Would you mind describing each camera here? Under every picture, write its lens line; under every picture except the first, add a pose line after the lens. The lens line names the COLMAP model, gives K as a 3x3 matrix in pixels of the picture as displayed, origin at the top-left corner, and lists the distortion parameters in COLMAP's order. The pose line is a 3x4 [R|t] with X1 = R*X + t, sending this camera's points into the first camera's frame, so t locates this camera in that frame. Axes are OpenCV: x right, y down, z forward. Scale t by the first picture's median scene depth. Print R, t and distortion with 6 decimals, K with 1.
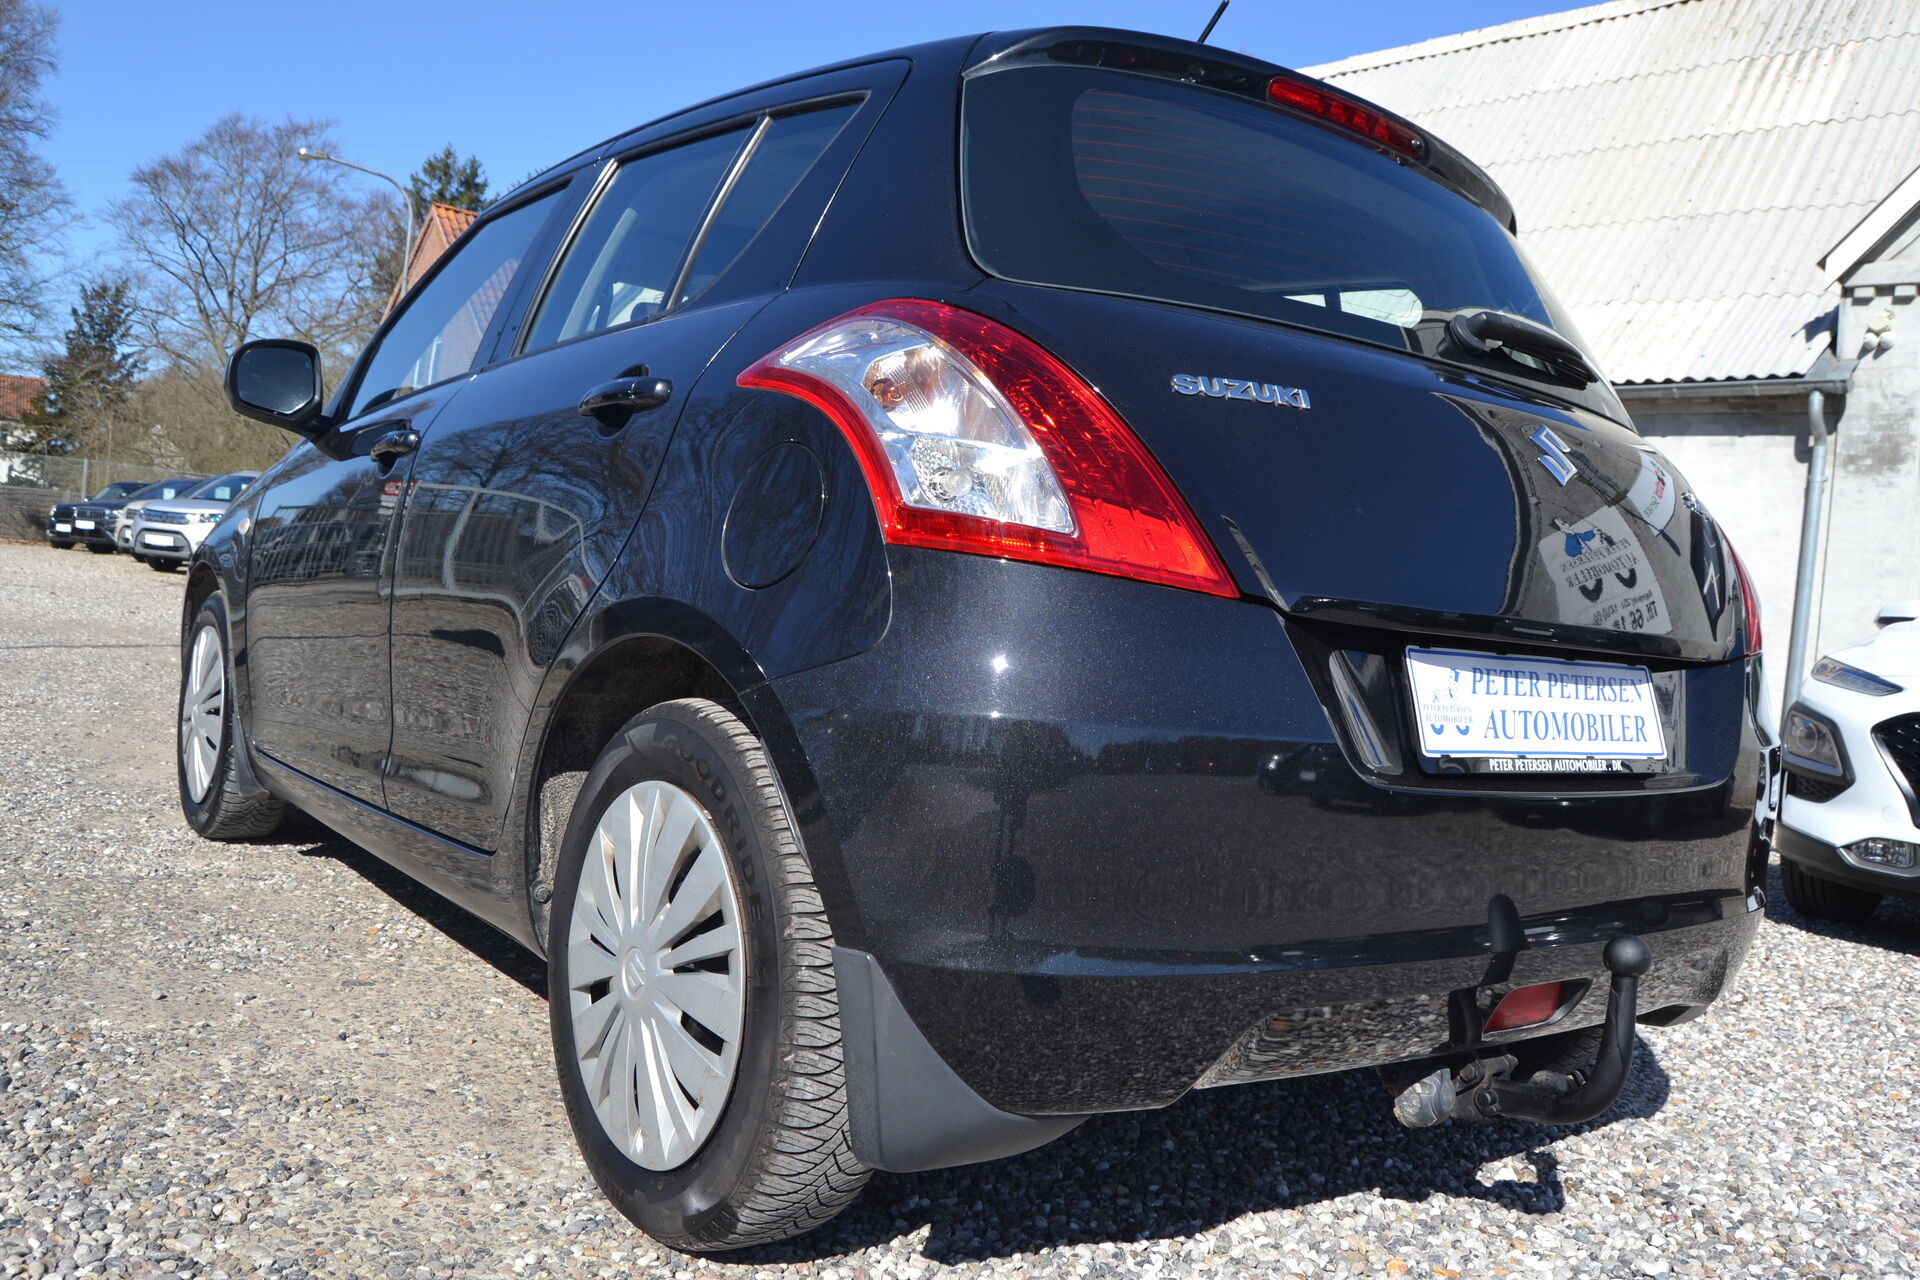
lens RADIAL K [[1551.8, 0, 949.3], [0, 1551.8, 643.9], [0, 0, 1]] dist [-0.097687, 0.043288]
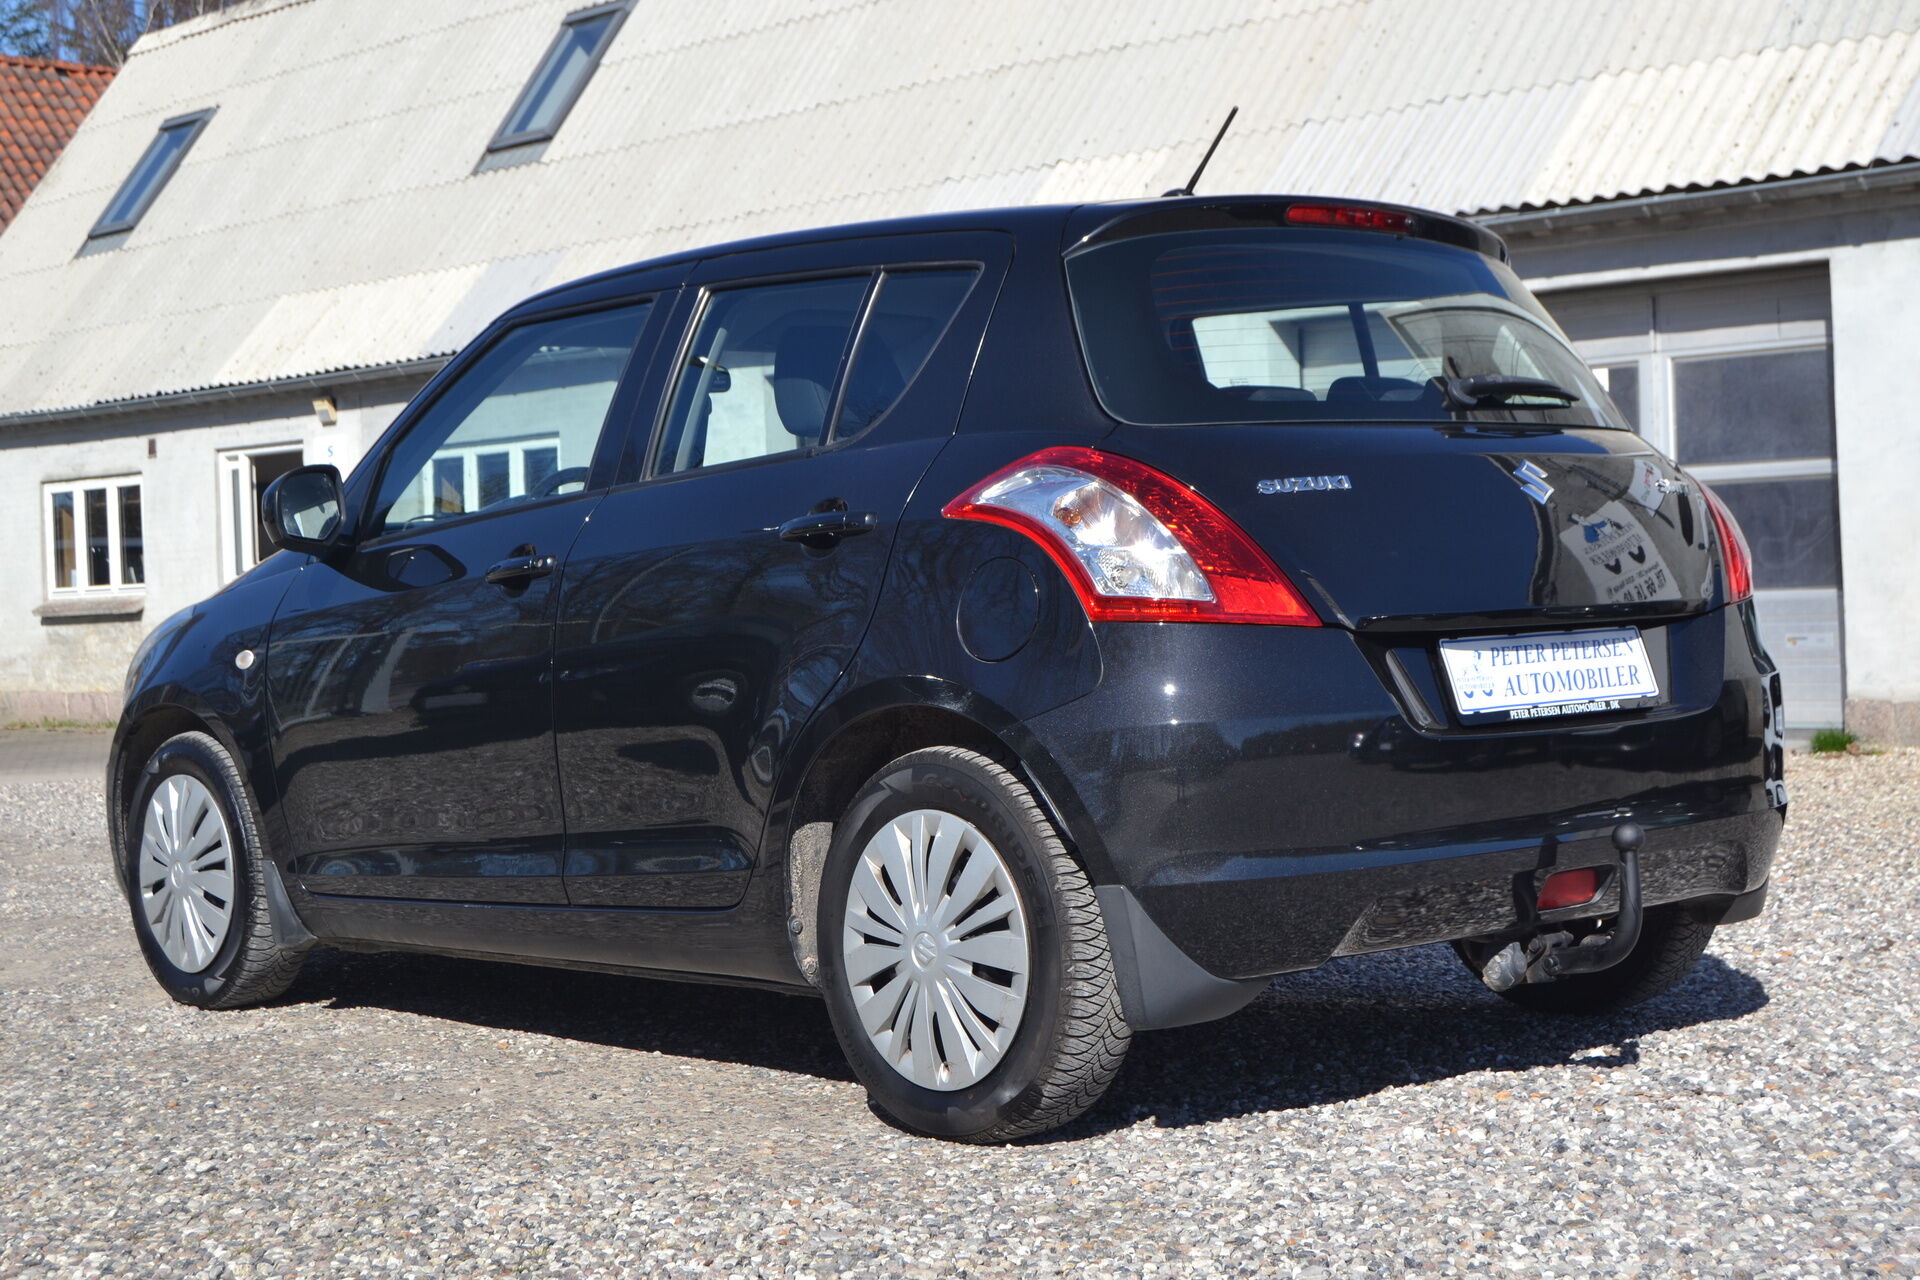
lens RADIAL K [[2892.8, 0, 961.5], [0, 2892.8, 642.8], [0, 0, 1]] dist [-0.028037, 0.000000]
pose [[0.987848, -0.133732, 0.079198, -0.359424], [0.134499, 0.990904, -0.004409, -0.044381], [-0.077888, 0.015008, 0.996849, -1.664411]]
